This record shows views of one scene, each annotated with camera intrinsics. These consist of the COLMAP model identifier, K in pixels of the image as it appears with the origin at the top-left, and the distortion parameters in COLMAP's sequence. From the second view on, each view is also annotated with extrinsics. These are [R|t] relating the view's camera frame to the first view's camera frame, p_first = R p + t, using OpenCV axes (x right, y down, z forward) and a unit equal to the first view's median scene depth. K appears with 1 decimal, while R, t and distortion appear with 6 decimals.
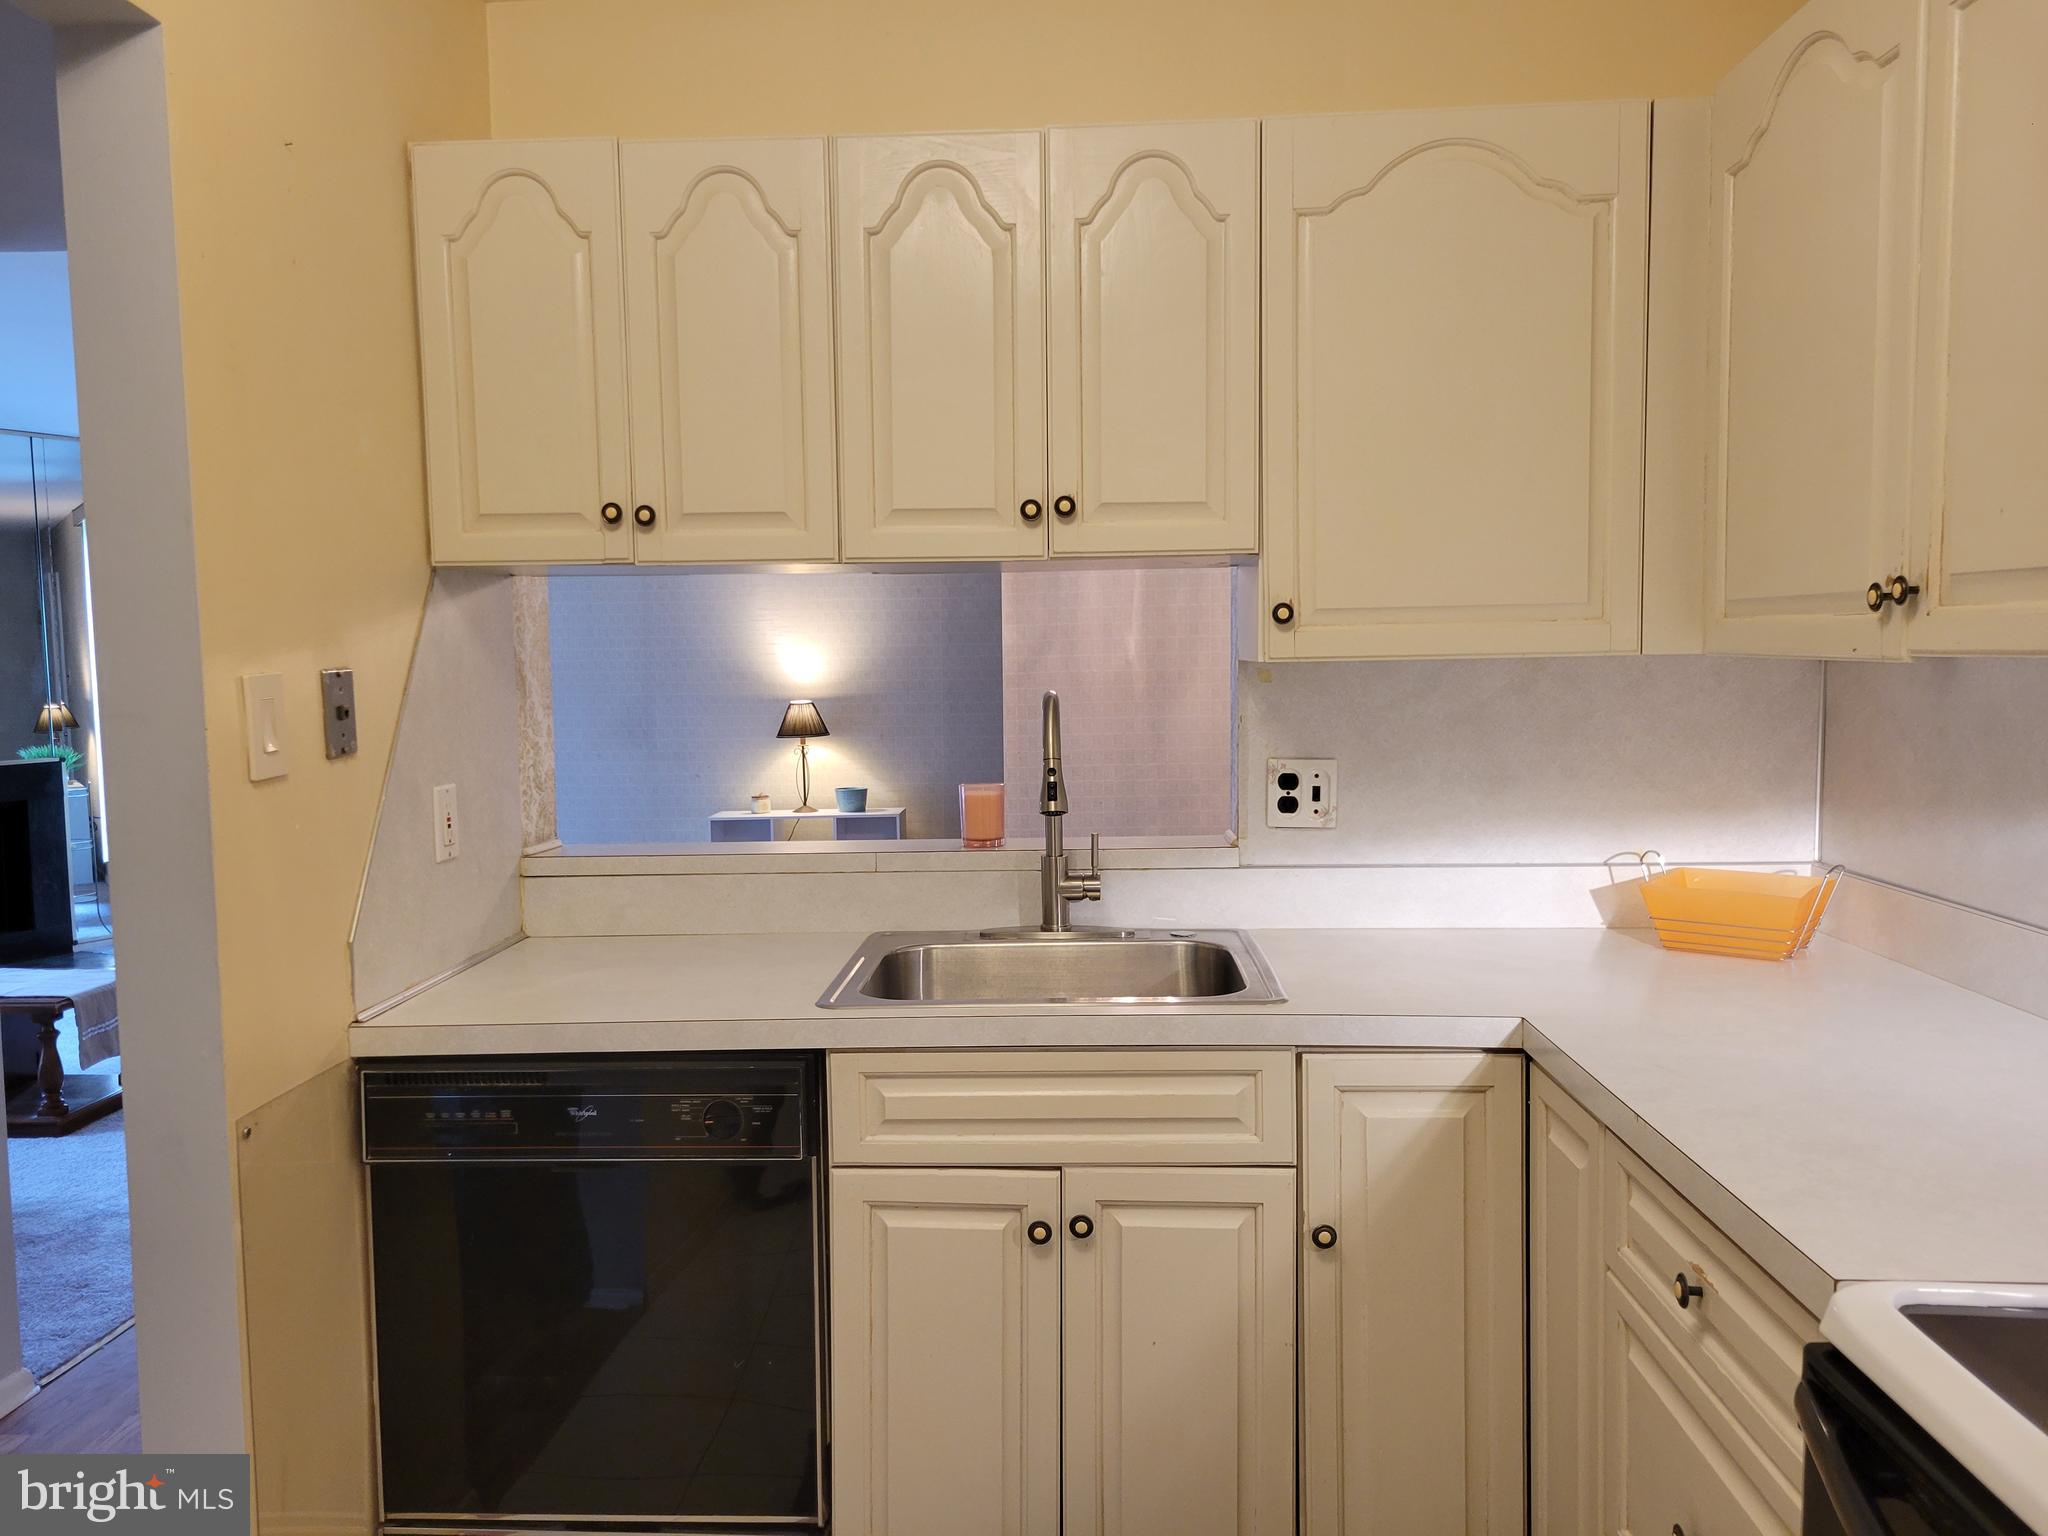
lens RADIAL K [[1553.1, 0, 997.1], [0, 1553.1, 765.6], [0, 0, 1]] dist [0.039526, -0.003595]
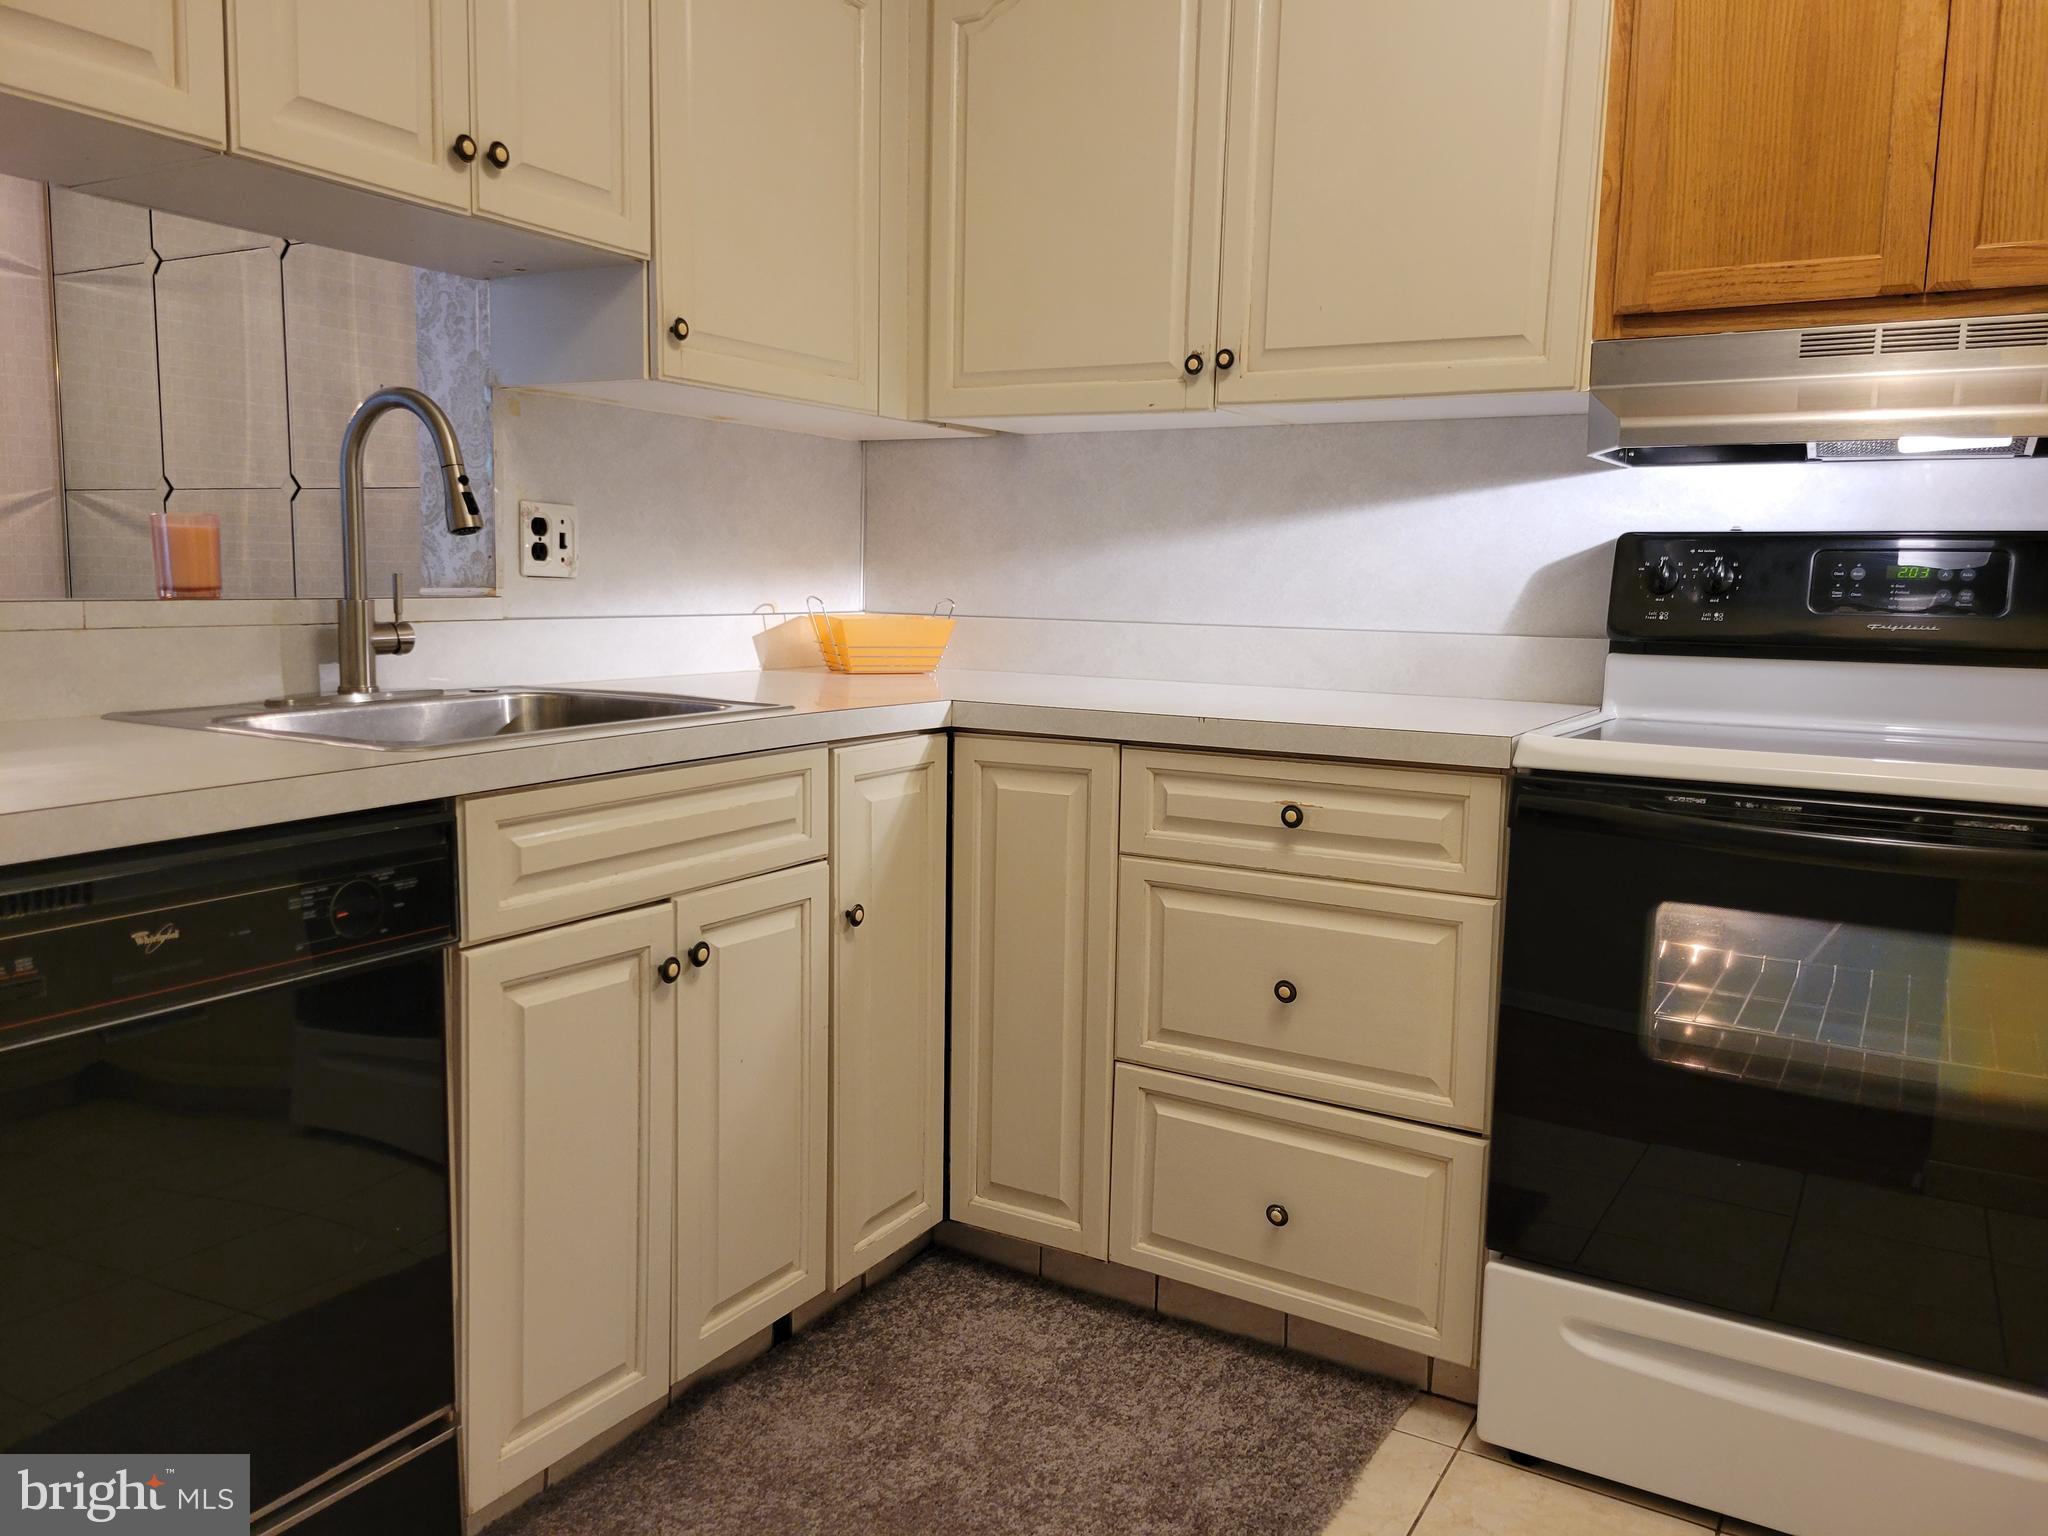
lens RADIAL K [[1553.1, 0, 997.1], [0, 1553.1, 765.6], [0, 0, 1]] dist [0.039526, -0.003595]
pose [[0.459672, -0.082983, 0.884203, -0.664967], [0.038306, 0.996551, 0.073613, 0.119800], [-0.887262, 0.000032, 0.461265, 0.406613]]
